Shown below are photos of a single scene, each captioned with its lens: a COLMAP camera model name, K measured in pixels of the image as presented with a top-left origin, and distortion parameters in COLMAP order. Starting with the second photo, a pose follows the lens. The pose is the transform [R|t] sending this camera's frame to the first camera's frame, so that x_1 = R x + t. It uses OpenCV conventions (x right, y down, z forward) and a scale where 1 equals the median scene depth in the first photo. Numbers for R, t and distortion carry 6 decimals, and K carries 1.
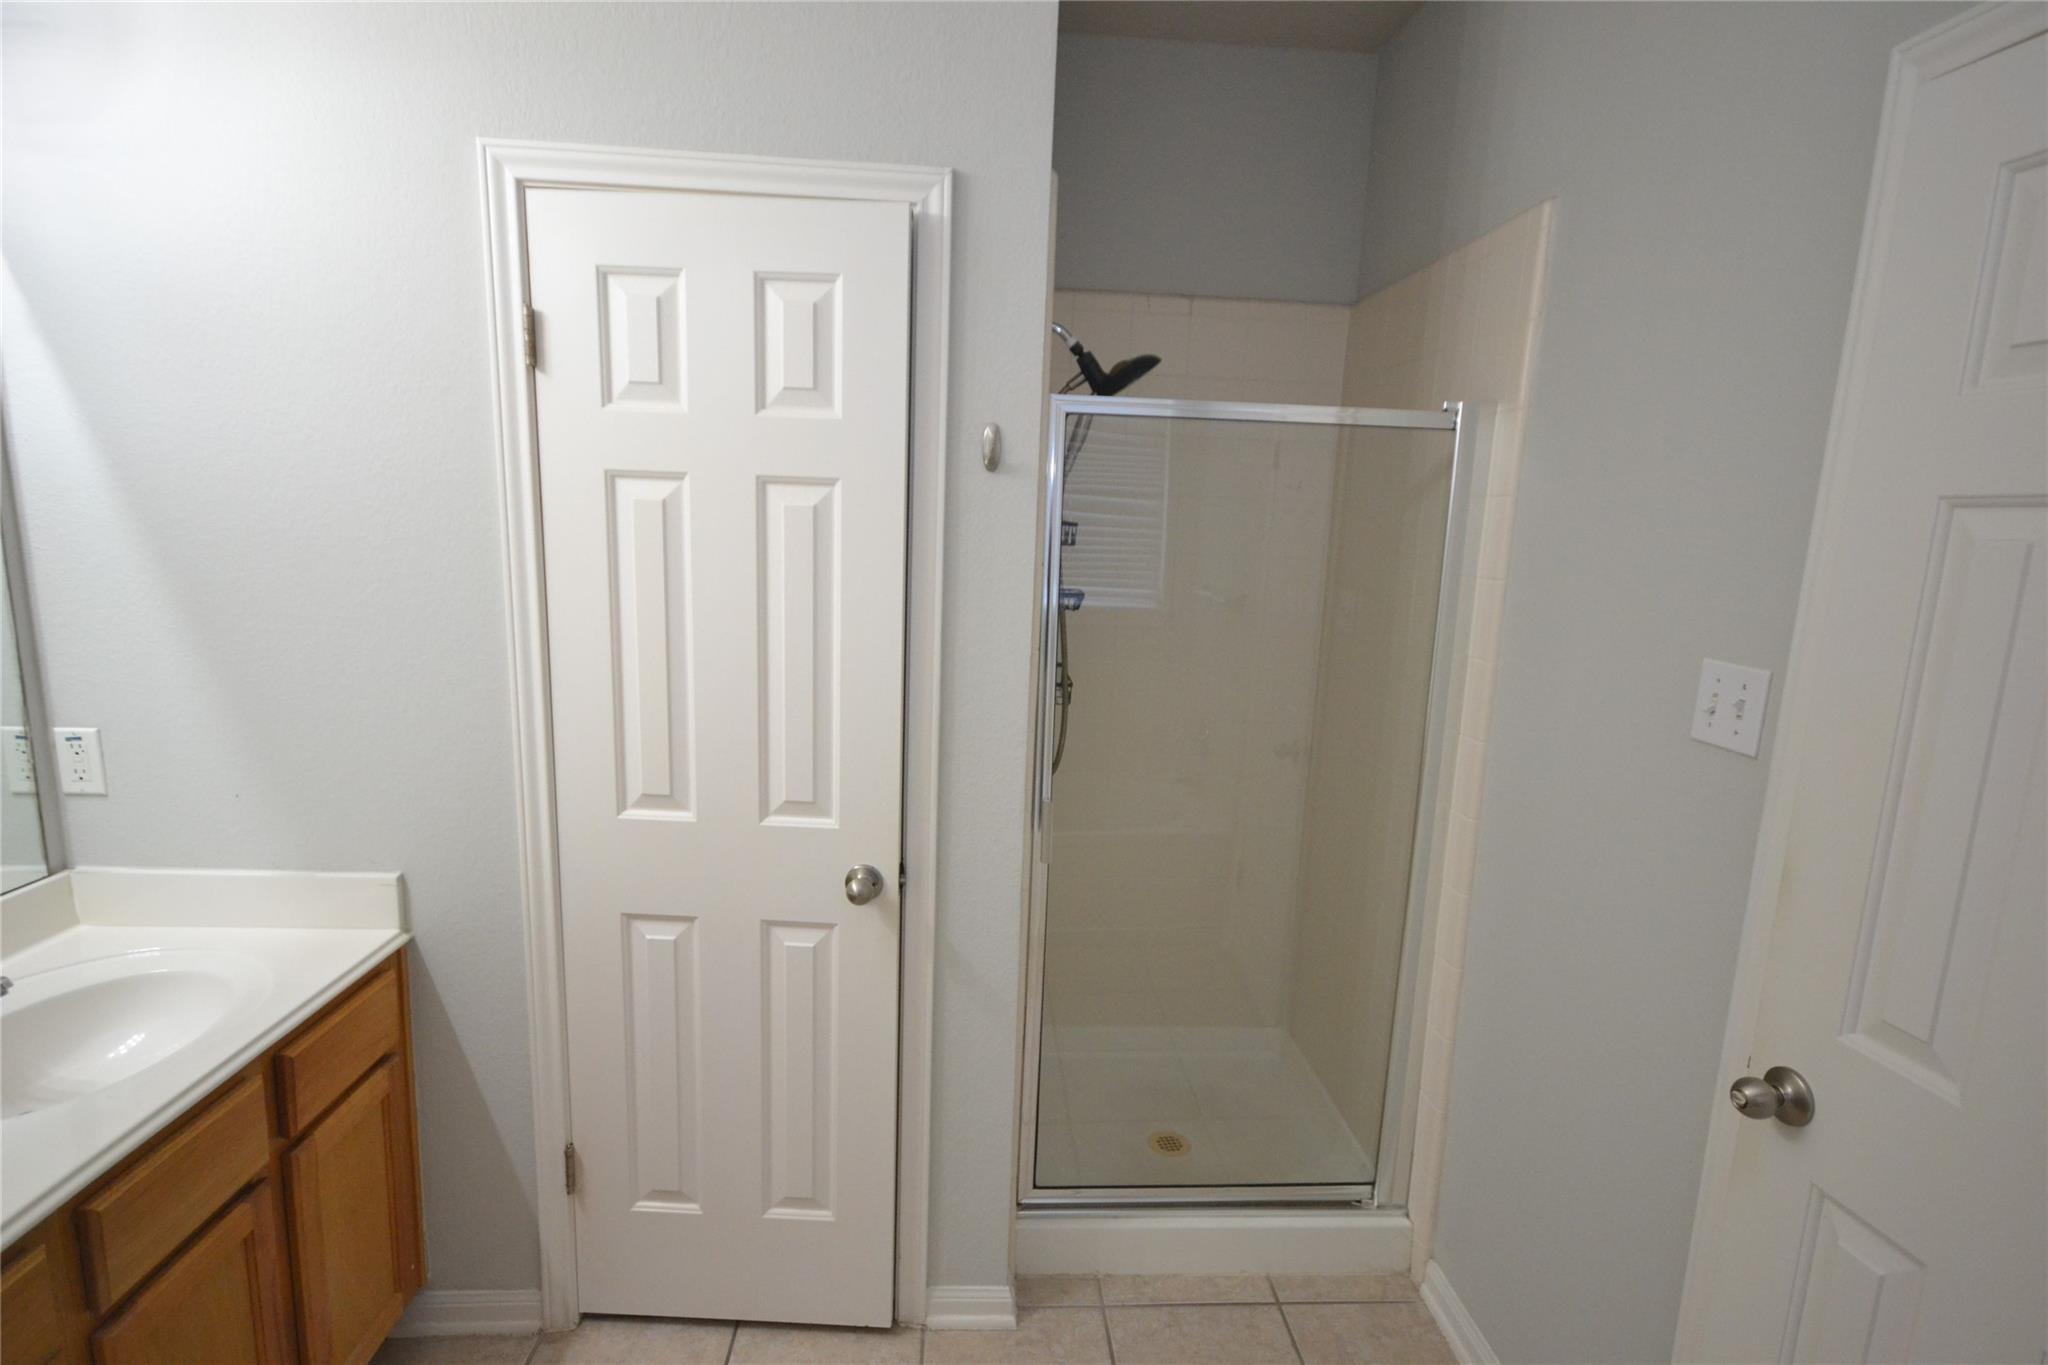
lens RADIAL K [[1061.3, 0, 1024.0], [0, 1061.3, 682.5], [0, 0, 1]] dist [-0.002579, 0.001585]
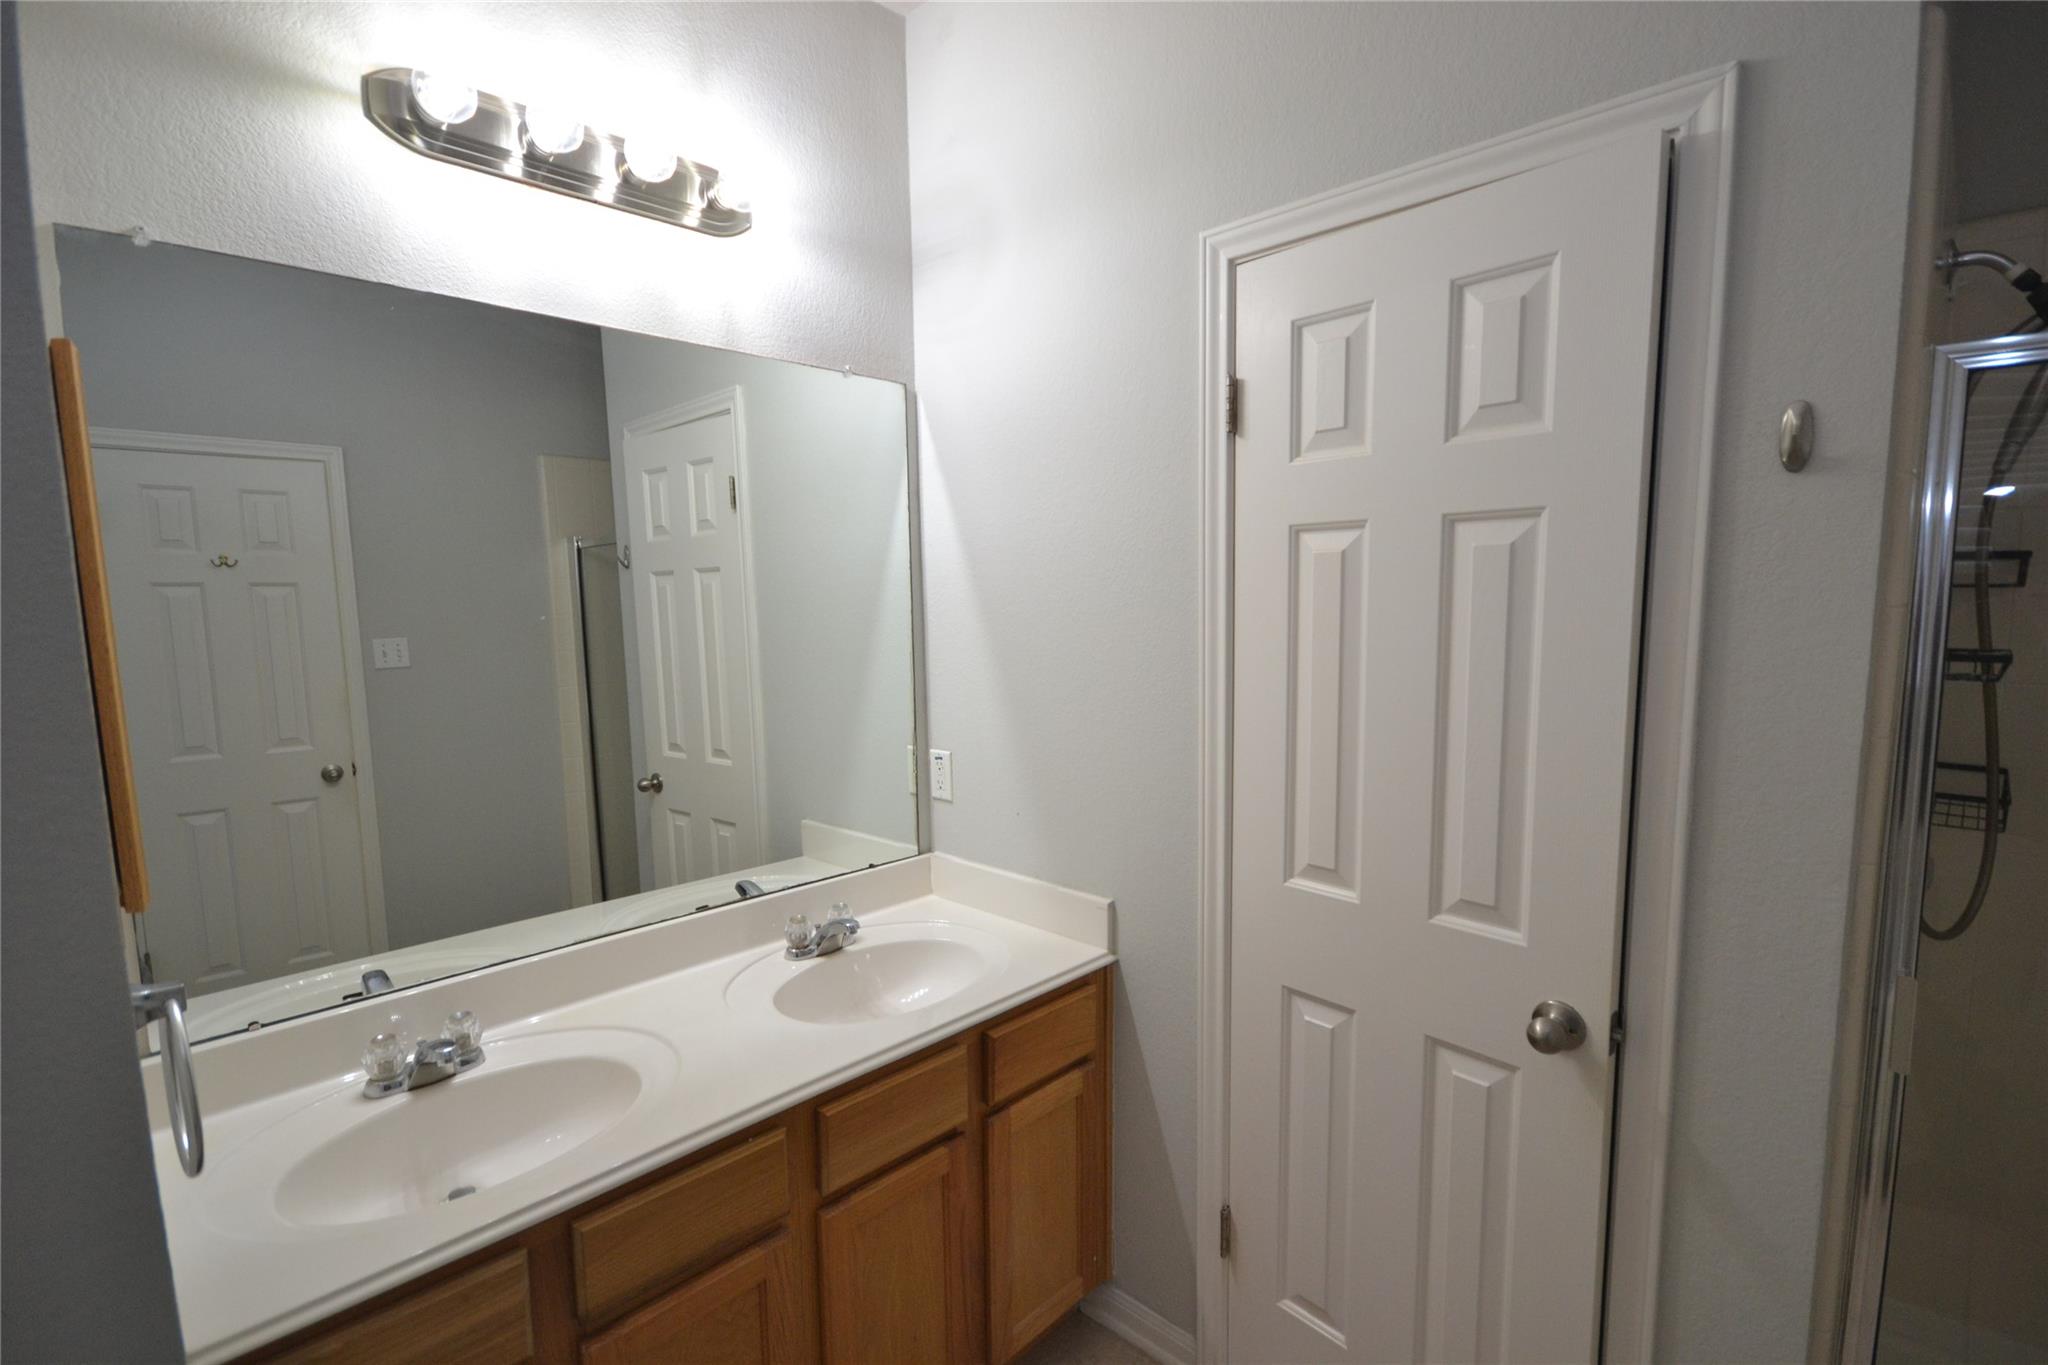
lens RADIAL K [[954.1, 0, 1023.8], [0, 954.1, 698.4], [0, 0, 1]] dist [-0.002076, 0.000144]
pose [[0.674412, 0.031144, -0.737698, 0.093132], [-0.079134, 0.996404, -0.030279, 0.004421], [0.734102, 0.078798, 0.674452, 0.237879]]
